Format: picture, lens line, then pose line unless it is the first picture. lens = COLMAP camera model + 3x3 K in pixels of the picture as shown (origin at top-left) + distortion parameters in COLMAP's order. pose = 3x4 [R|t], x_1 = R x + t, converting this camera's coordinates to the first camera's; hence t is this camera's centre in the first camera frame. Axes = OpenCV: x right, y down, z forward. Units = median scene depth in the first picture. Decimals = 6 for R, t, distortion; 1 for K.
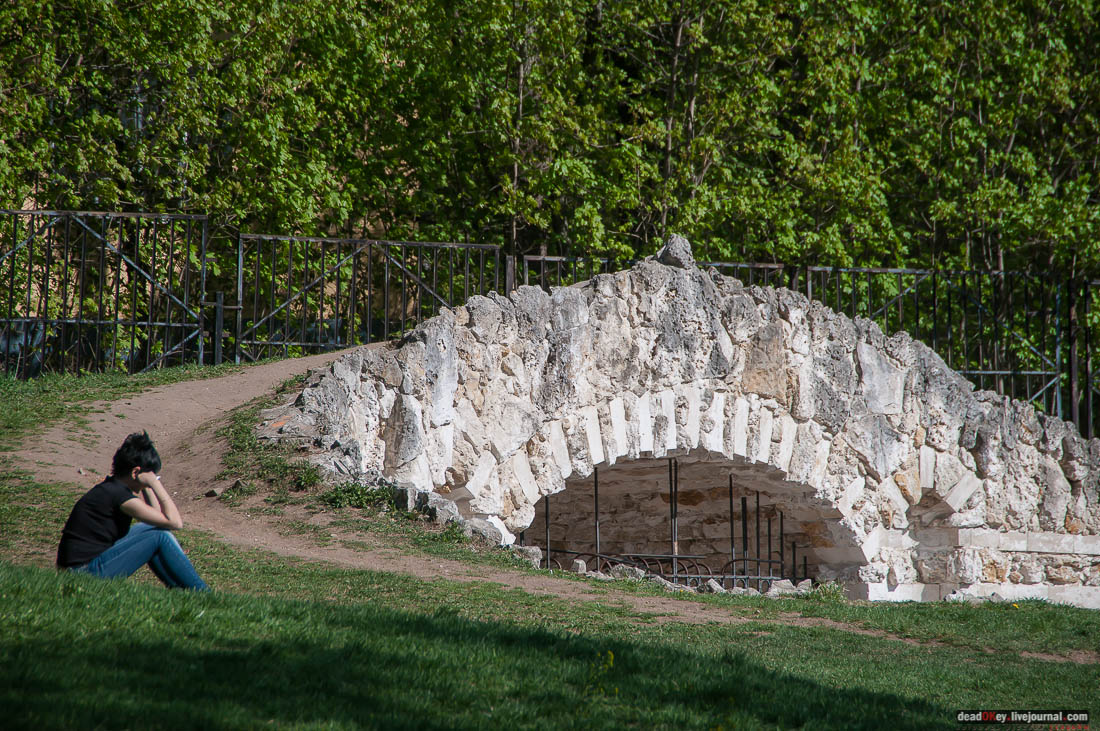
lens RADIAL K [[5704.8, 0, 550.0], [0, 5704.8, 365.2], [0, 0, 1]] dist [0.683404, 0.000000]
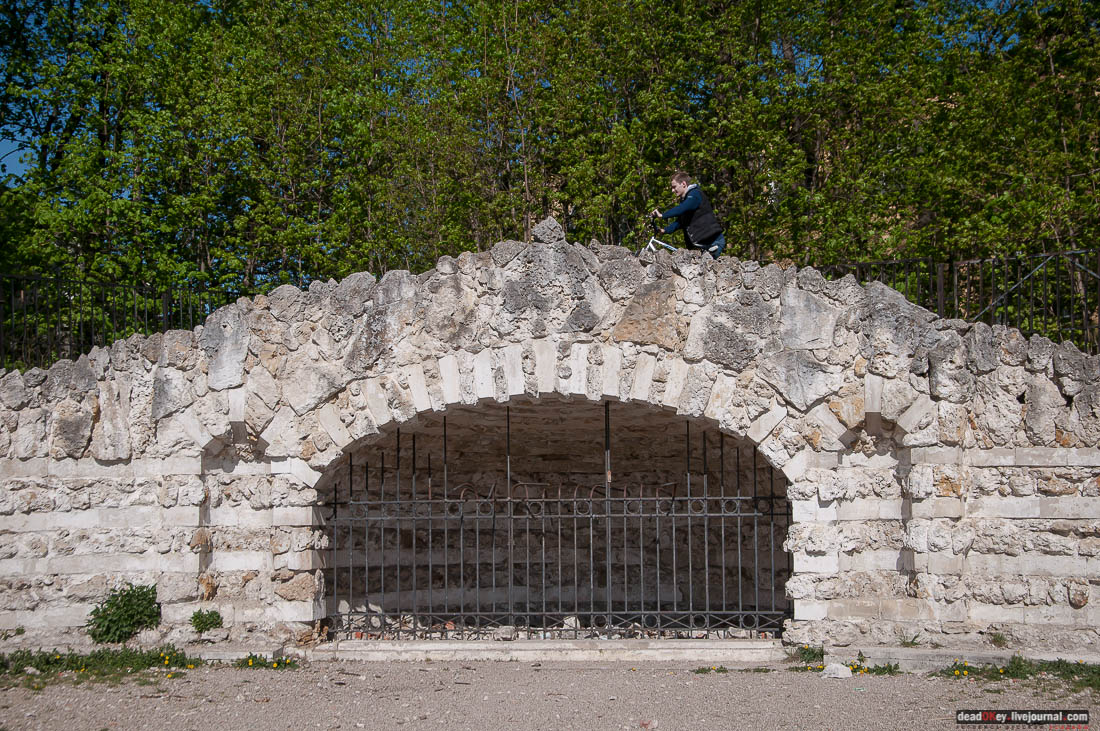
lens RADIAL K [[1622.1, 0, 549.9], [0, 1622.1, 366.4], [0, 0, 1]] dist [-0.035948, 0.000000]
pose [[0.556222, -0.085506, -0.826623, 0.292810], [0.052000, 0.996324, -0.068070, 0.030934], [0.829405, -0.005123, 0.558624, 0.784473]]
